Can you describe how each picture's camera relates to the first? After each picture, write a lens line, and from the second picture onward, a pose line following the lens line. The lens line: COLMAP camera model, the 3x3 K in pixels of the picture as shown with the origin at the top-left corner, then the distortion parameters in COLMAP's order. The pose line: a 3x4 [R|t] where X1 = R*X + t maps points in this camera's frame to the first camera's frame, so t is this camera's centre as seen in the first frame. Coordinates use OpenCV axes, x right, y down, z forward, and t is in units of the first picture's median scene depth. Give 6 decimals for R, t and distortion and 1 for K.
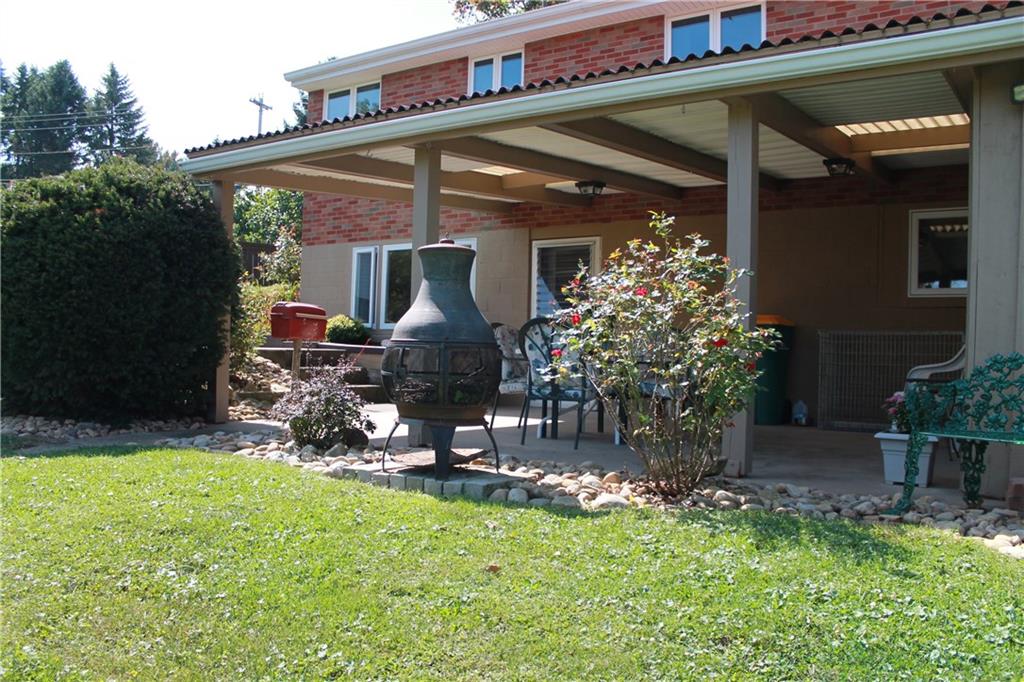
lens RADIAL K [[887.8, 0, 513.9], [0, 887.8, 337.7], [0, 0, 1]] dist [-0.077078, 0.020803]
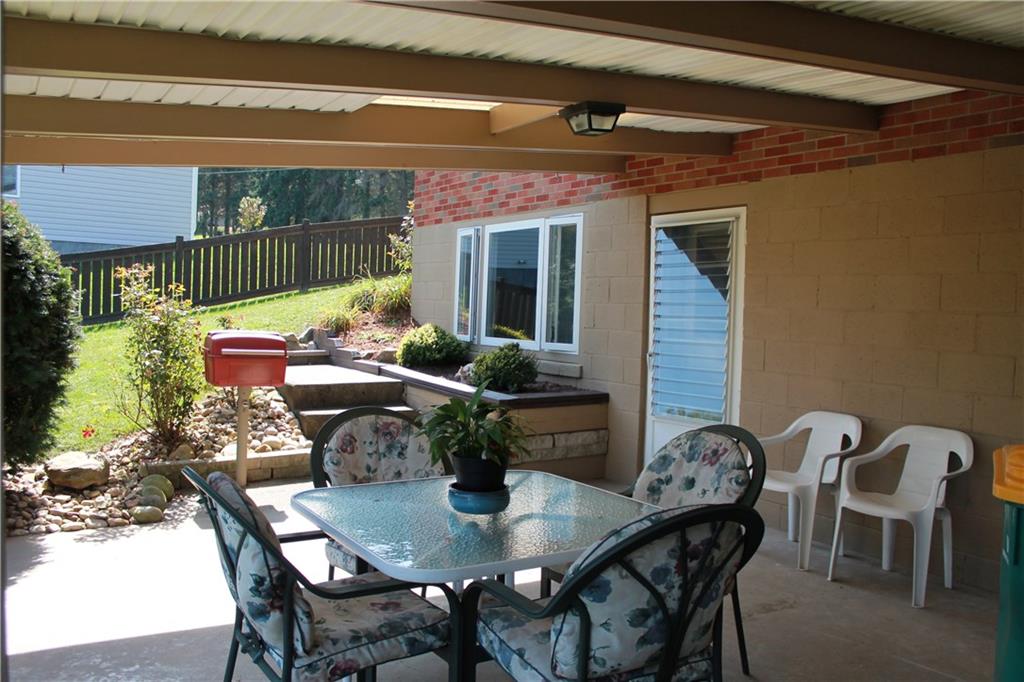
lens RADIAL K [[887.8, 0, 508.2], [0, 887.8, 340.6], [0, 0, 1]] dist [-0.077078, 0.020803]
pose [[0.915106, 0.020535, -0.402690, 0.172367], [-0.000238, 0.998730, 0.050391, -0.053633], [0.403213, -0.046017, 0.913948, 0.397300]]
